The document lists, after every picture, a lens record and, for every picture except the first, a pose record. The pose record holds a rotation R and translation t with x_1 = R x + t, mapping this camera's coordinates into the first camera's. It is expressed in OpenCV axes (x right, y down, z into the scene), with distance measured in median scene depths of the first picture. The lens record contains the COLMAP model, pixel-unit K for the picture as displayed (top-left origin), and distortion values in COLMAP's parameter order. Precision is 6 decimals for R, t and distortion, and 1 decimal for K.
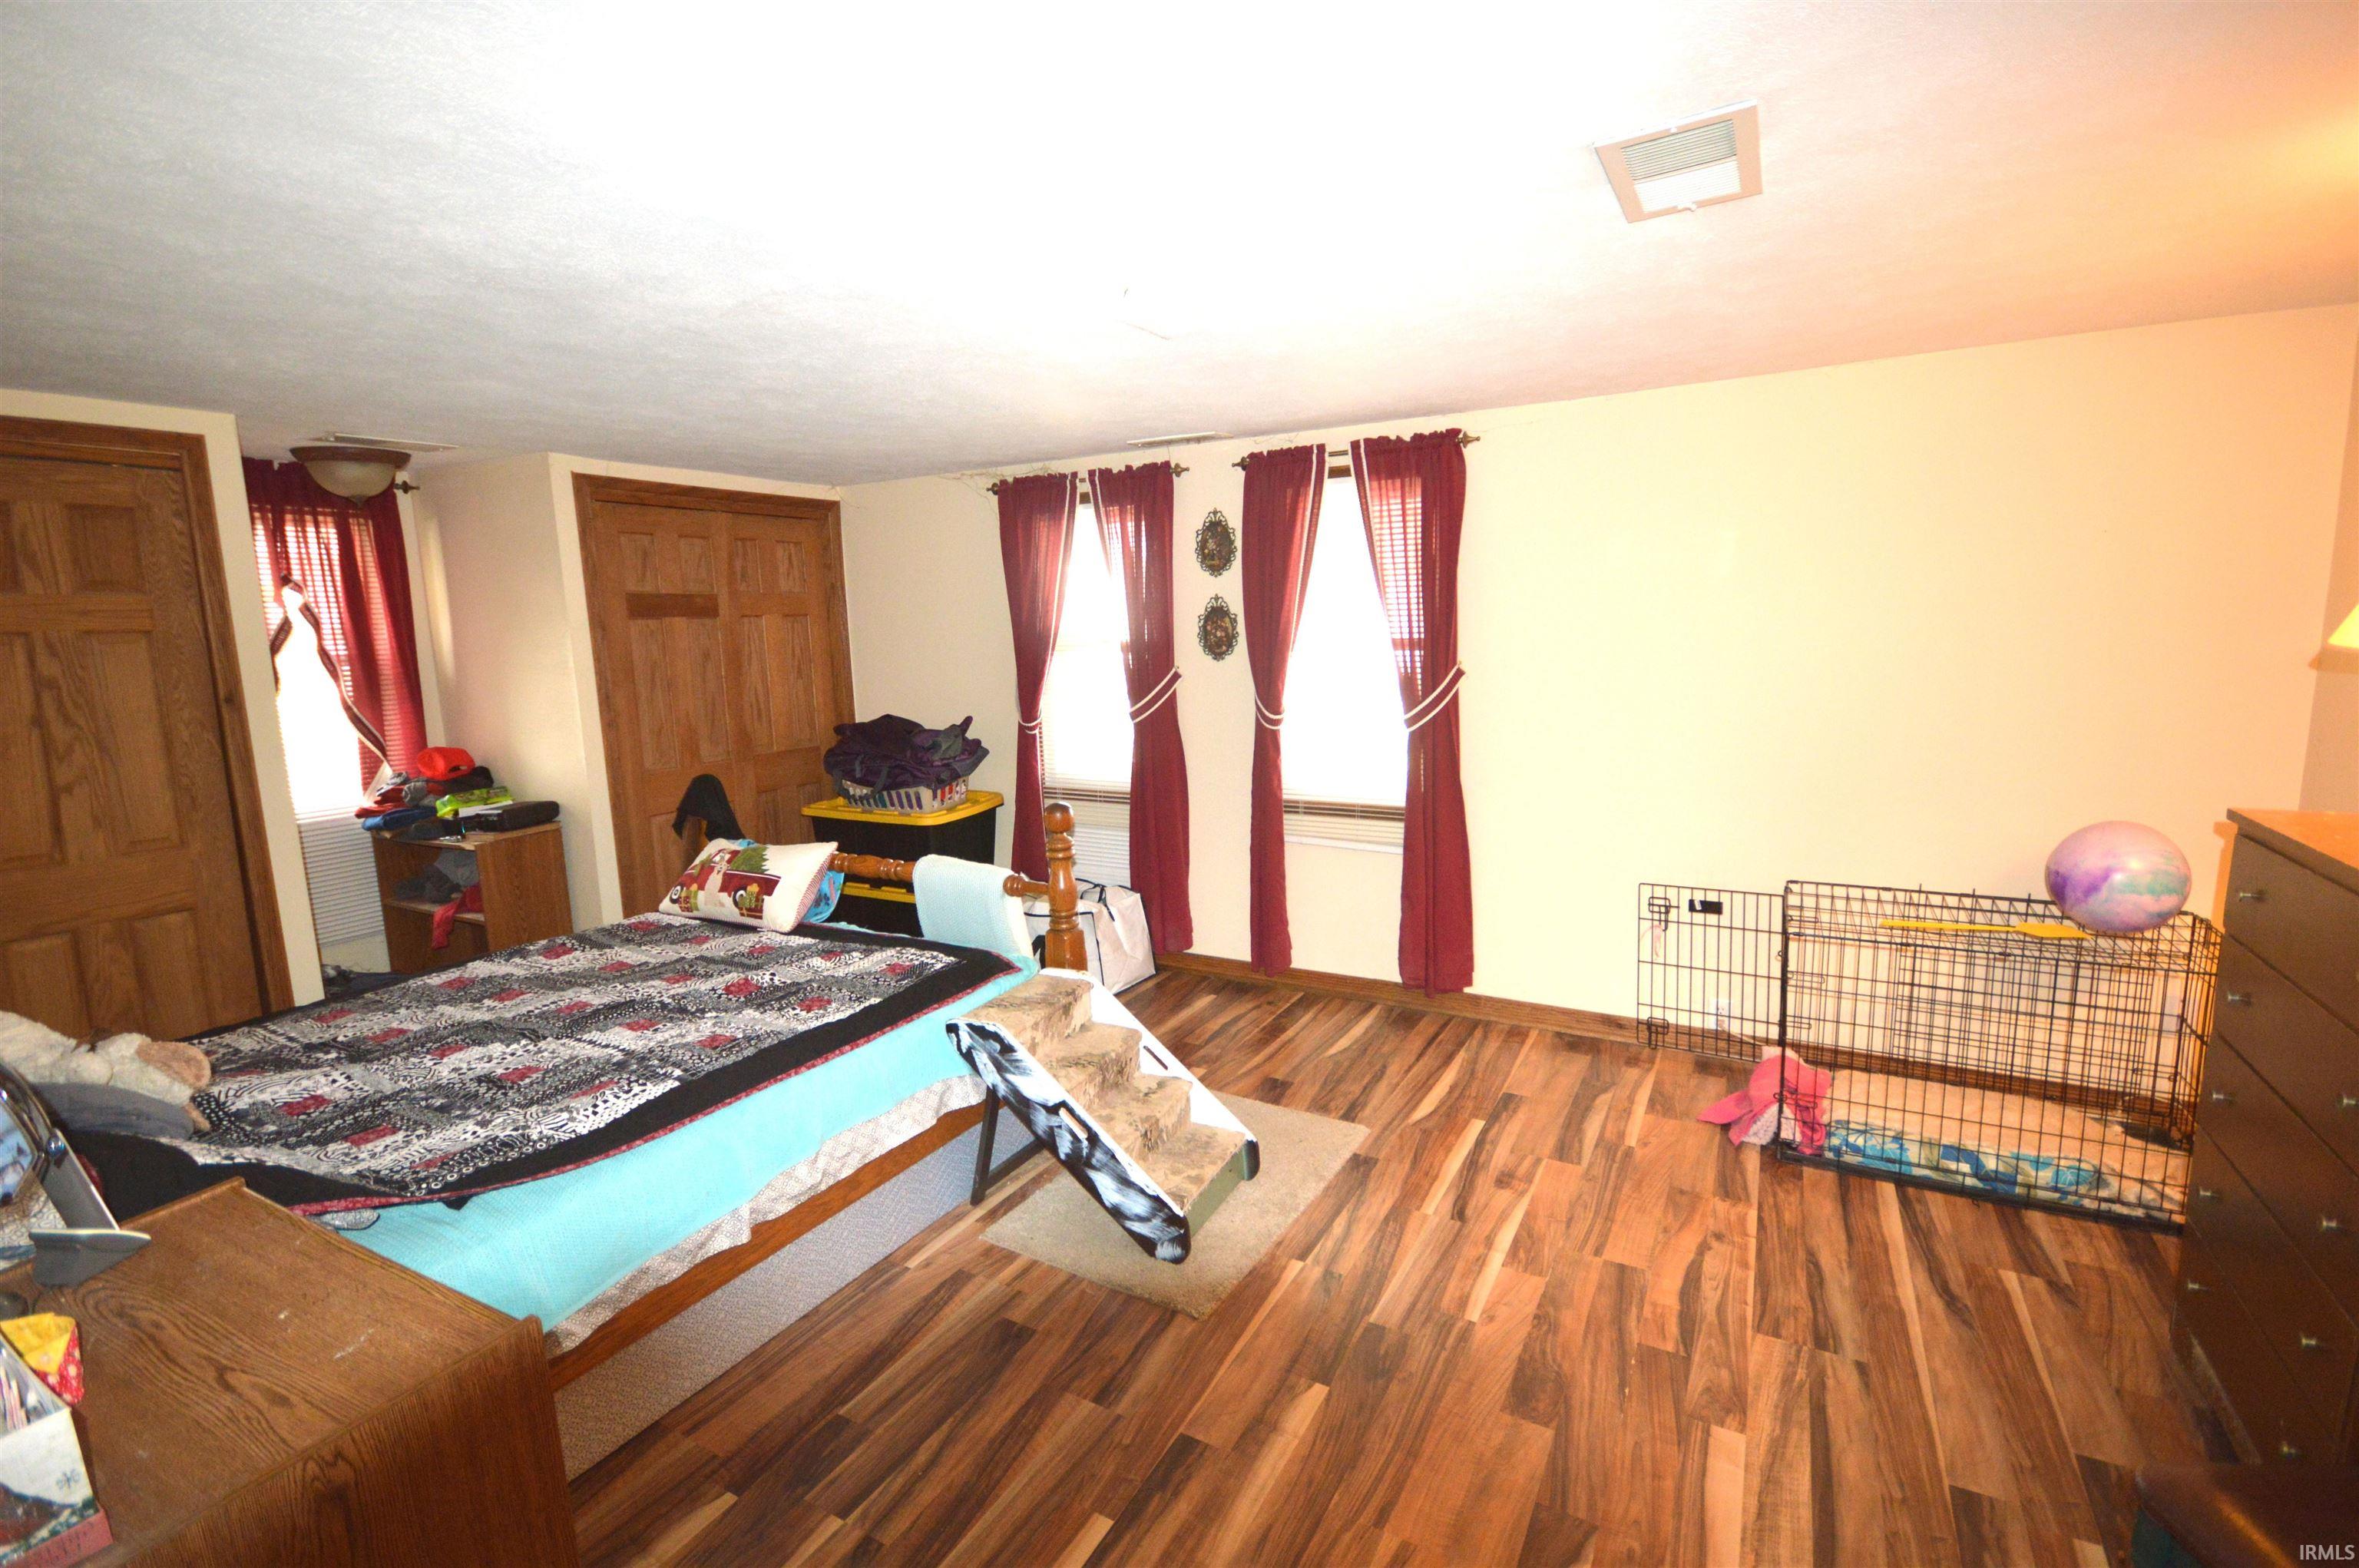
lens RADIAL K [[1043.0, 0, 1194.5], [0, 1043.0, 785.4], [0, 0, 1]] dist [-0.014304, 0.000038]
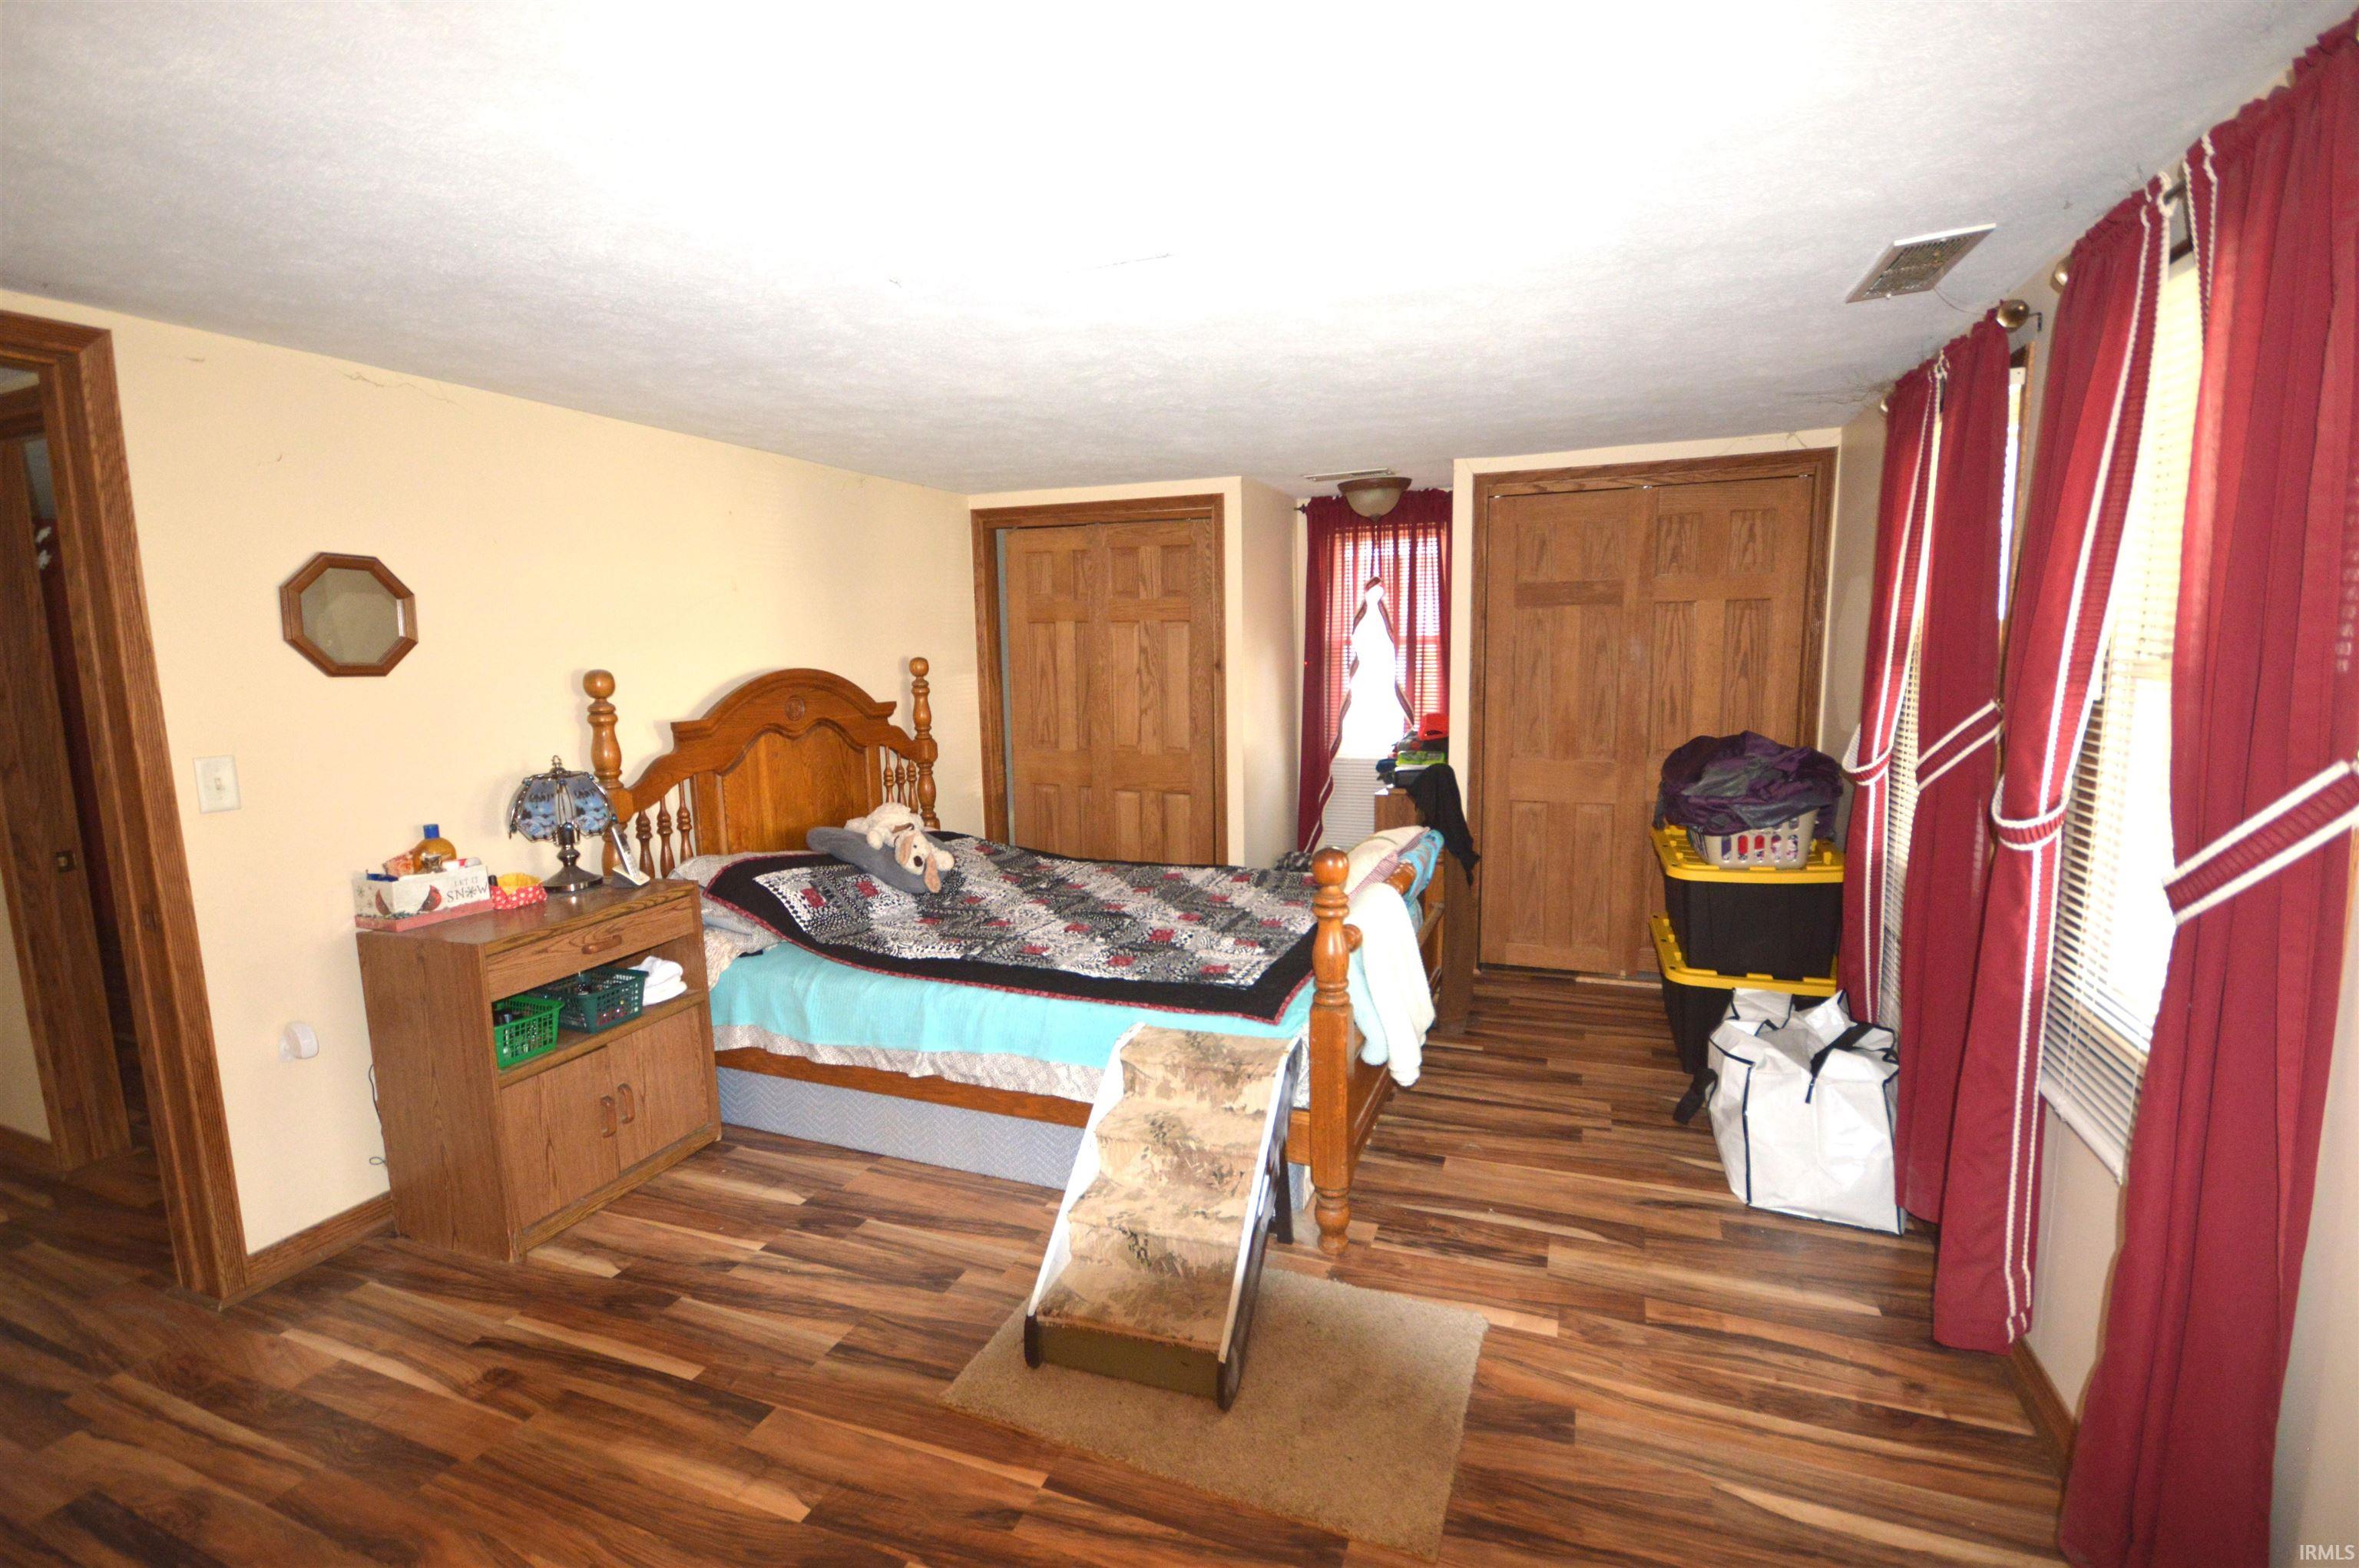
lens RADIAL K [[1043.0, 0, 1194.5], [0, 1043.0, 785.4], [0, 0, 1]] dist [-0.014304, 0.000038]
pose [[0.145695, 0.163490, -0.975728, 0.604963], [-0.138130, 0.979953, 0.143572, -0.126475], [0.979639, 0.113860, 0.165357, 0.731550]]
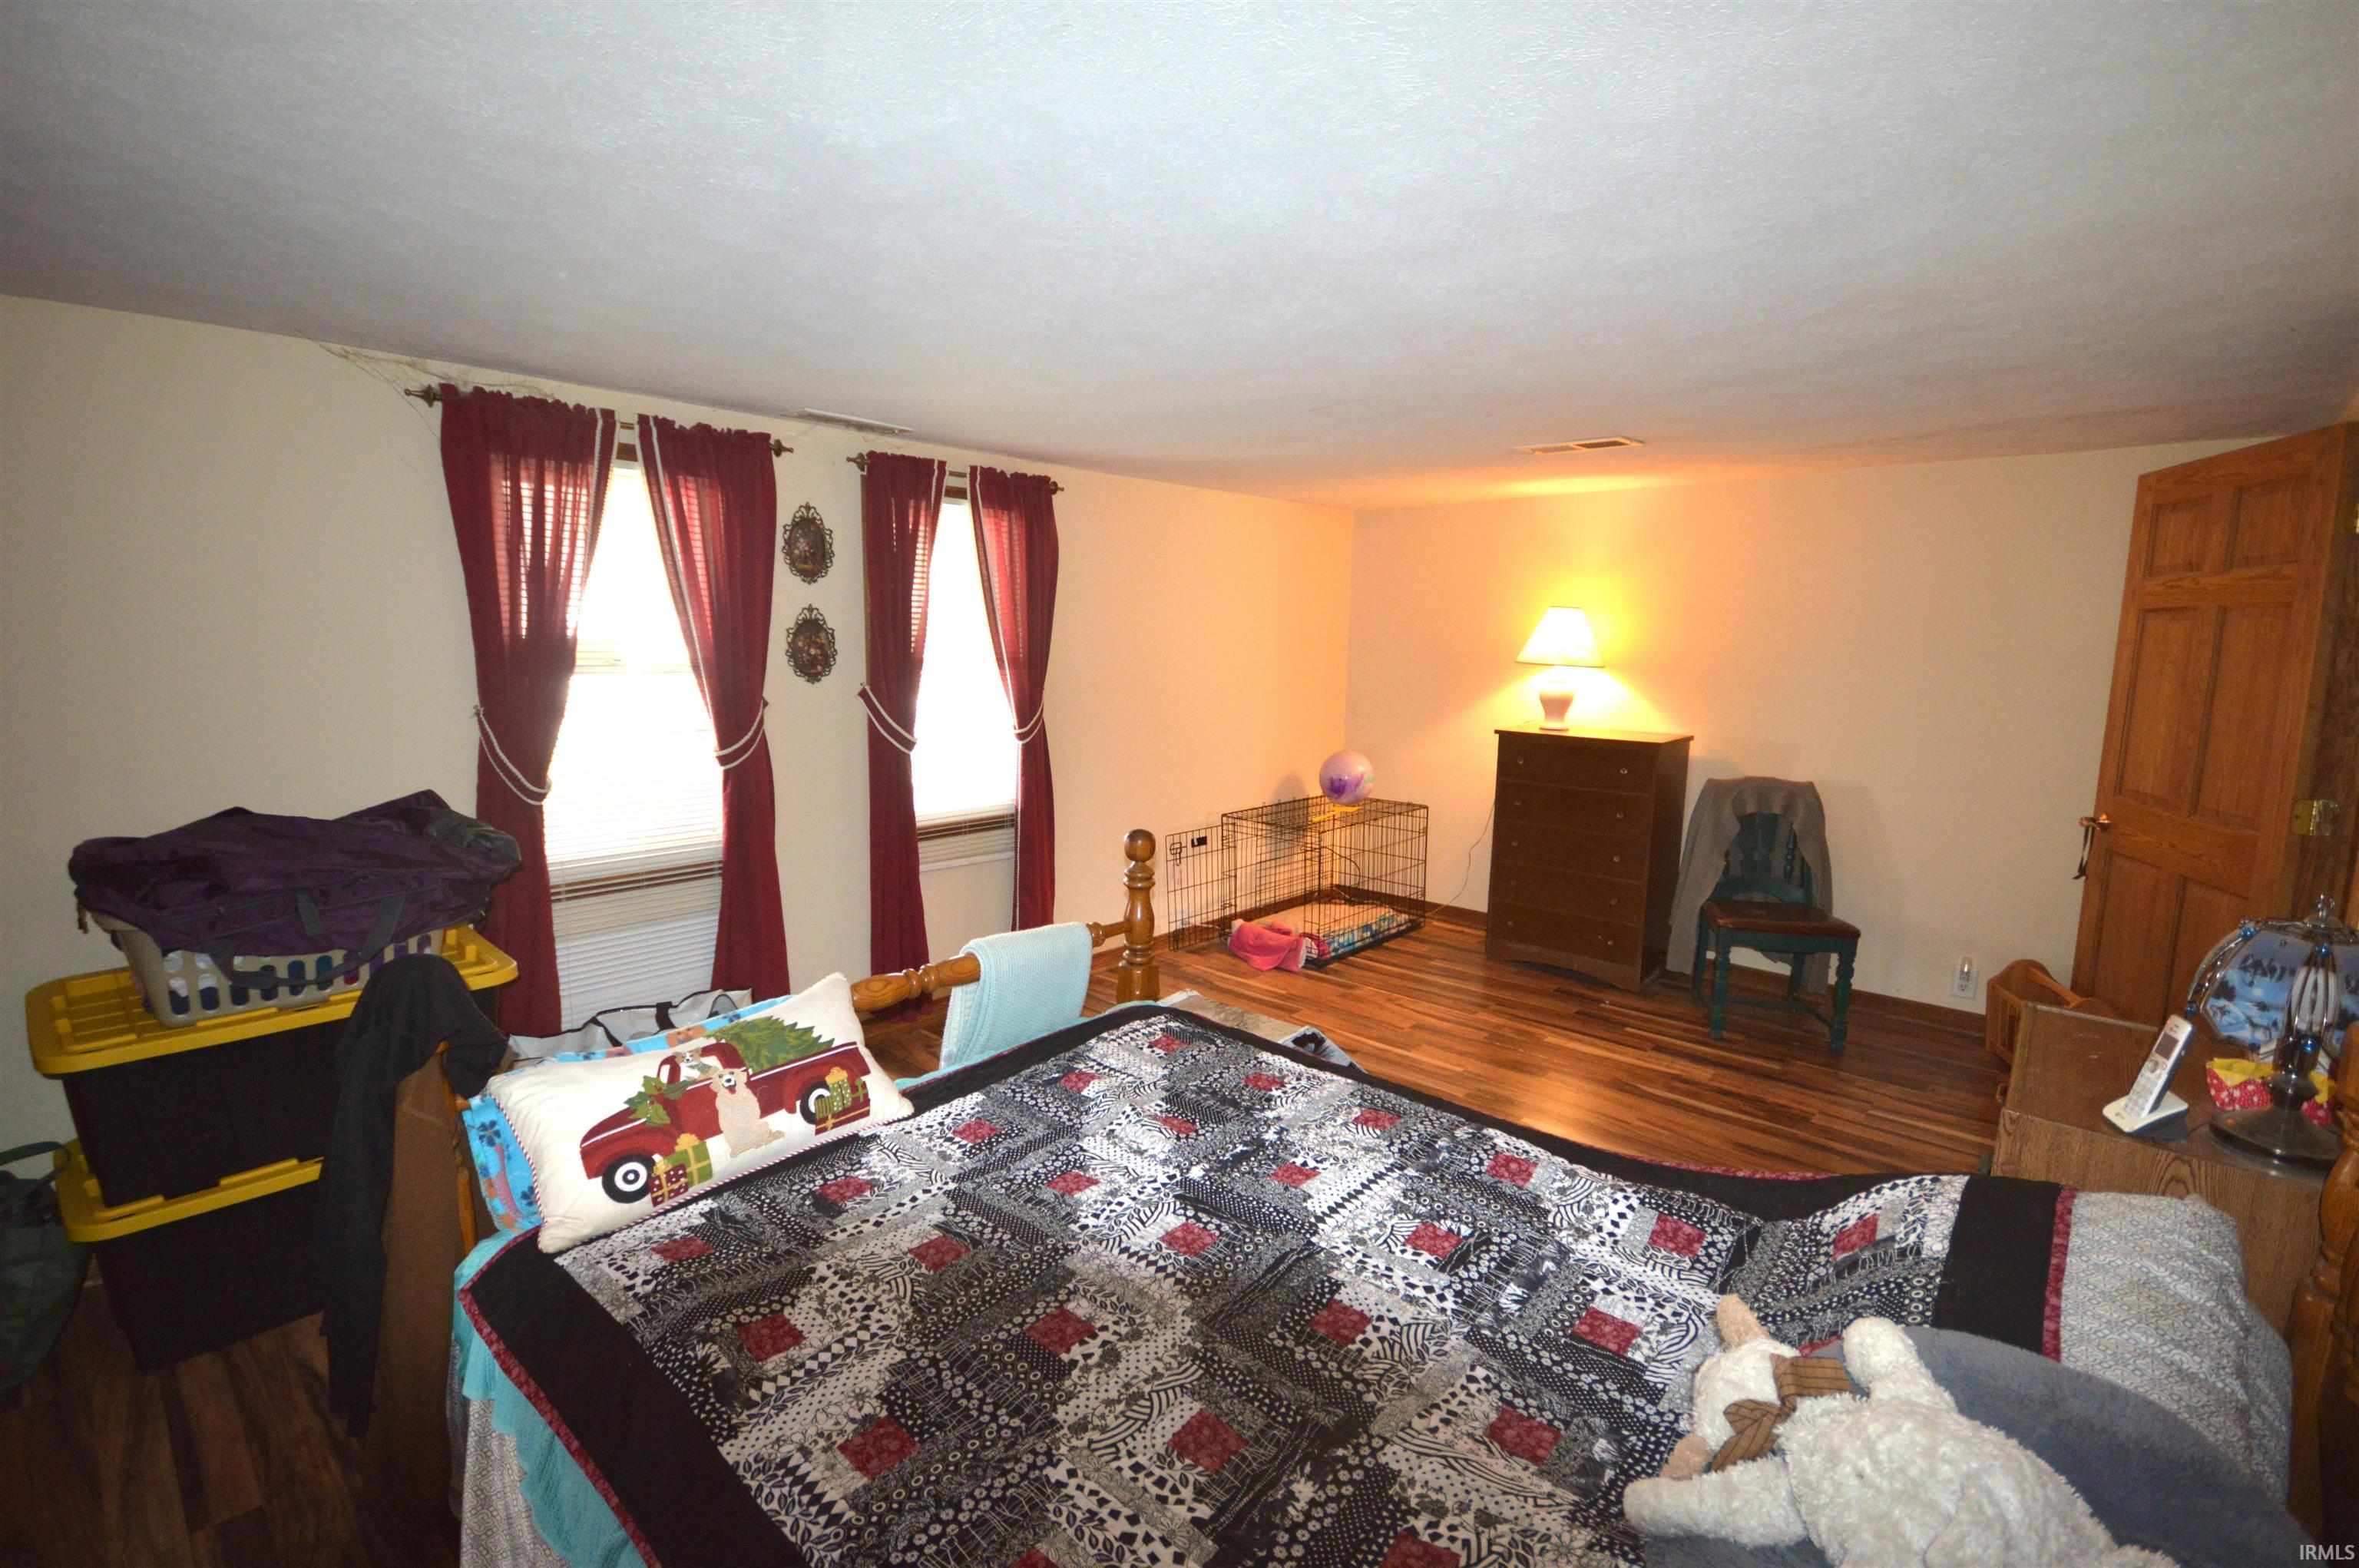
lens RADIAL K [[1055.5, 0, 1170.6], [0, 1055.5, 802.2], [0, 0, 1]] dist [-0.000391, 0.000035]
pose [[0.236760, -0.128933, 0.962975, -1.016304], [0.124987, 0.986962, 0.101415, -0.101453], [-0.963495, 0.096348, 0.249788, 0.700457]]
